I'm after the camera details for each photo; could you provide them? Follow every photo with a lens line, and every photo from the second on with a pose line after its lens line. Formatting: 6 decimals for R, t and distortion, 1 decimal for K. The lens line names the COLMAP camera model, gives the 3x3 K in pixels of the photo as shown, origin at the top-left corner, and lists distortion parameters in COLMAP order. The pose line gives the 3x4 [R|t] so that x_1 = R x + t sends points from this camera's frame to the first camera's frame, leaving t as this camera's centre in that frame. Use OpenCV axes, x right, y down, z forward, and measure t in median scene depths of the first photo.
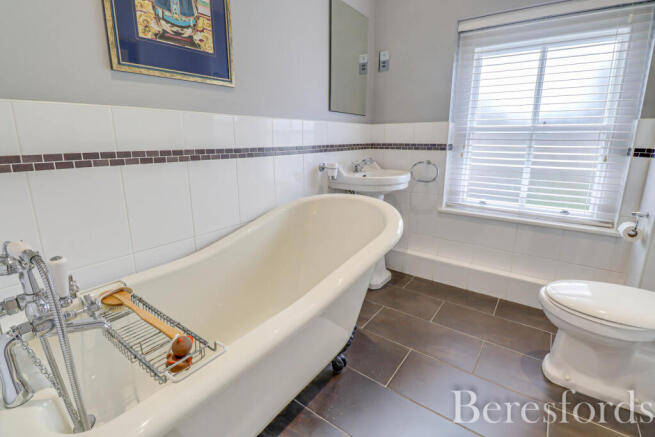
lens RADIAL K [[302.2, 0, 329.1], [0, 302.2, 208.0], [0, 0, 1]] dist [-0.000132, -0.012882]
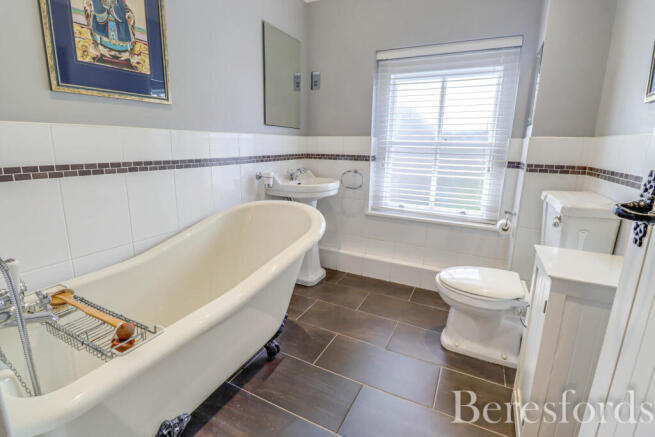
lens RADIAL K [[302.2, 0, 329.1], [0, 302.2, 208.0], [0, 0, 1]] dist [-0.000132, -0.012882]
pose [[0.985866, -0.016960, 0.166677, 0.054573], [0.019534, 0.999714, -0.013813, 0.000752], [-0.166395, 0.016874, 0.985915, -0.146891]]
